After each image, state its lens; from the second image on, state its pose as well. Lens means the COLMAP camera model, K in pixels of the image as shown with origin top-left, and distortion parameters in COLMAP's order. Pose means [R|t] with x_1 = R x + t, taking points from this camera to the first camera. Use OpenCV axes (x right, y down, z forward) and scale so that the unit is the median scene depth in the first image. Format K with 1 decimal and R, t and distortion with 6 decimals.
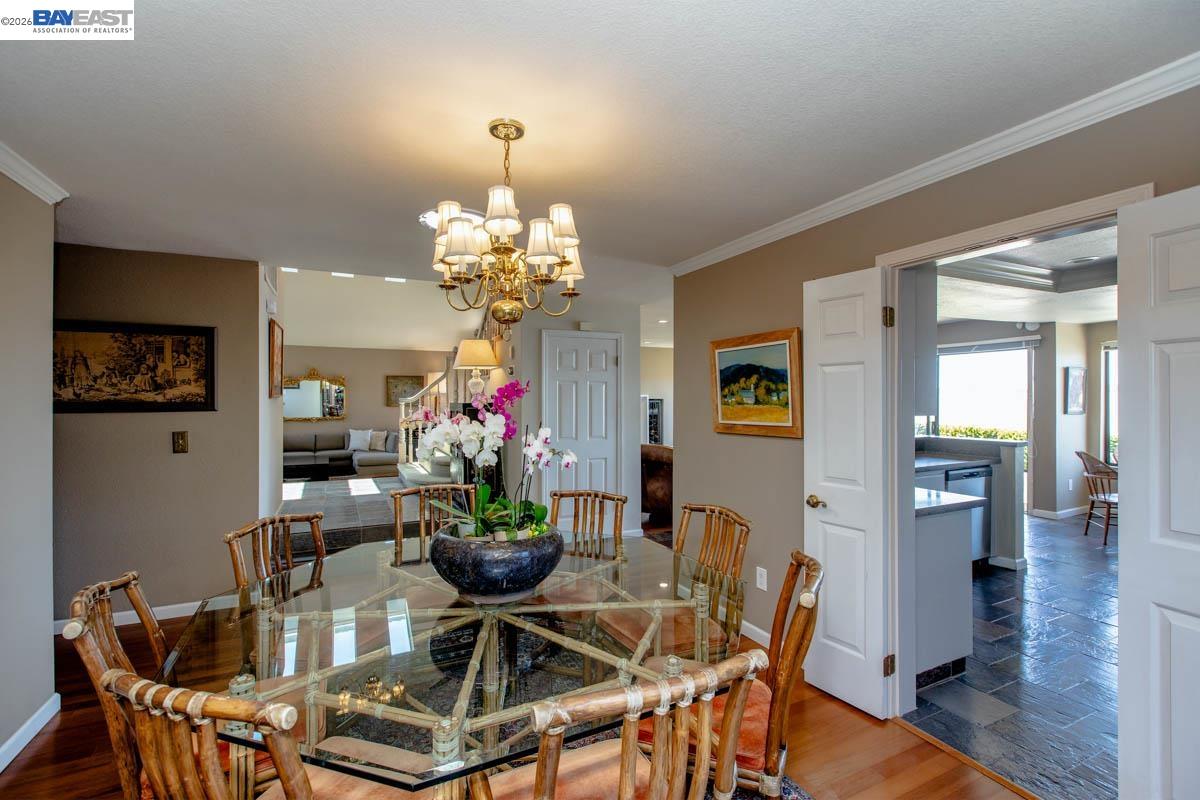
lens RADIAL K [[535.6, 0, 587.9], [0, 535.6, 397.5], [0, 0, 1]] dist [0.002273, -0.000158]
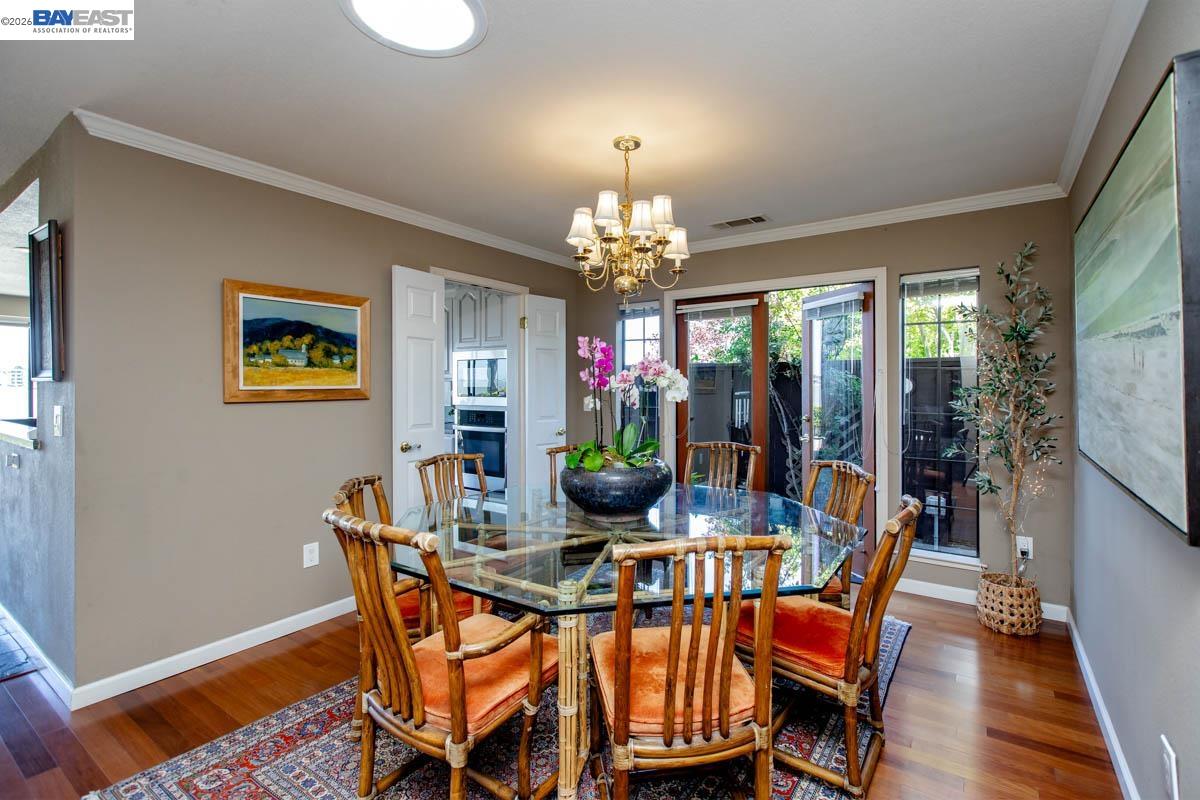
lens RADIAL K [[539.6, 0, 614.2], [0, 539.6, 390.5], [0, 0, 1]] dist [0.000852, -0.000534]
pose [[-0.504092, -0.000668, 0.863649, -0.755890], [0.000350, 0.999999, 0.000978, 0.053311], [-0.863650, 0.000796, -0.504092, 1.028310]]
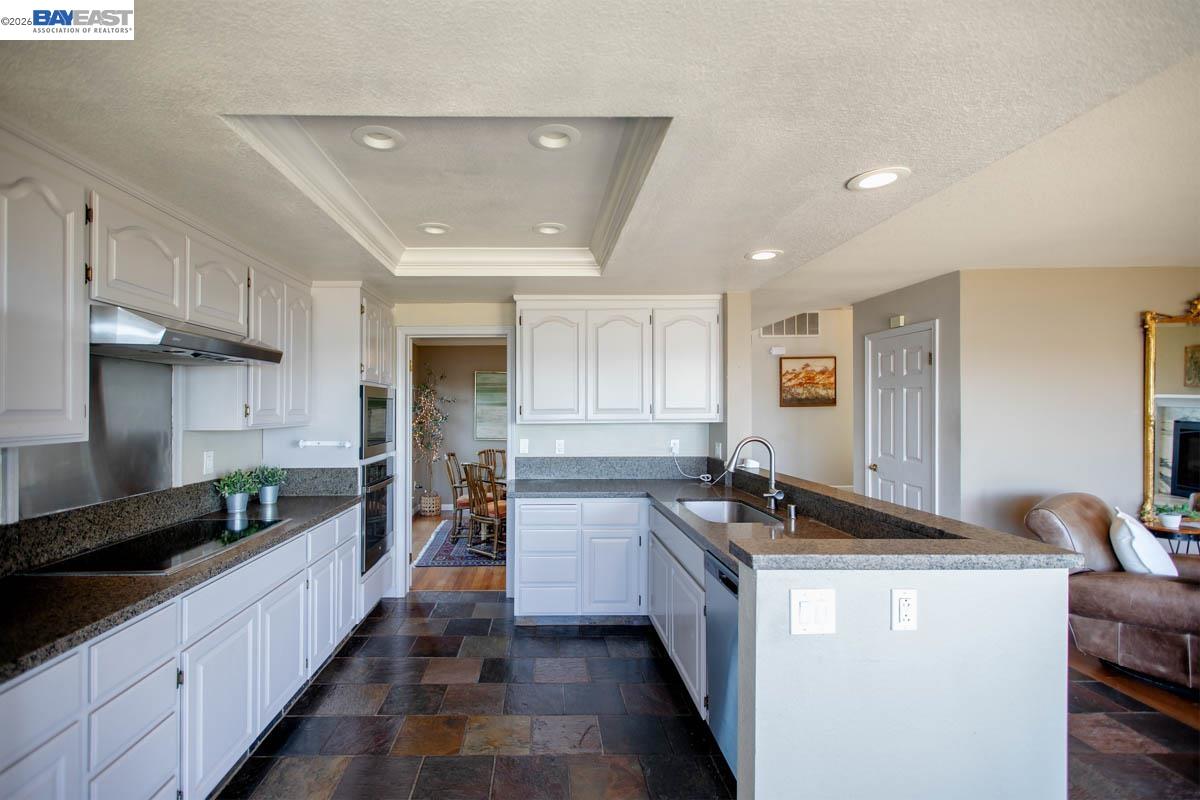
lens RADIAL K [[551.9, 0, 550.3], [0, 551.9, 406.5], [0, 0, 1]] dist [-0.000177, -0.000688]
pose [[-0.424392, 0.006472, -0.905456, 1.689304], [0.005718, 0.999974, 0.004467, -0.015032], [0.905461, -0.003281, -0.424417, 1.493161]]
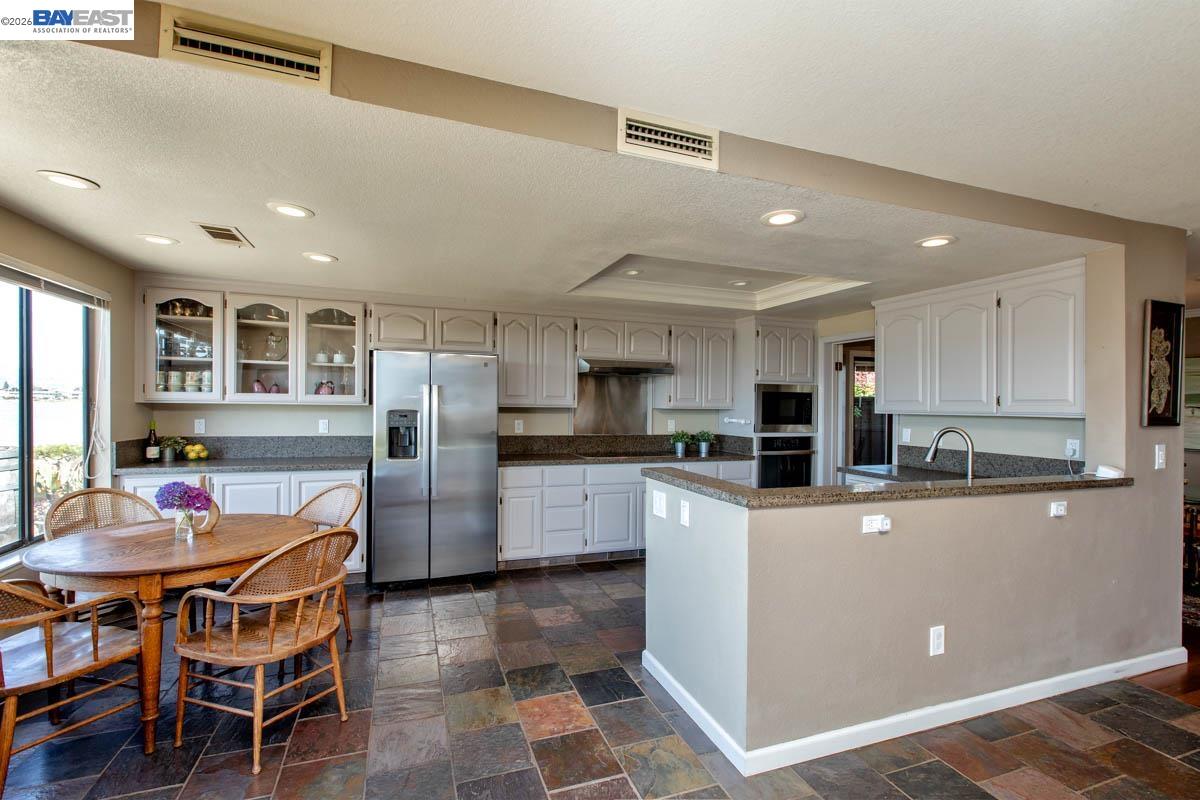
lens RADIAL K [[538.2, 0, 588.6], [0, 538.2, 407.4], [0, 0, 1]] dist [0.001208, 0.000050]
pose [[-0.994419, -0.006883, 0.105280, 1.177642], [-0.006034, 0.999947, 0.008378, 0.007070], [-0.105332, 0.007696, -0.994407, 2.363376]]
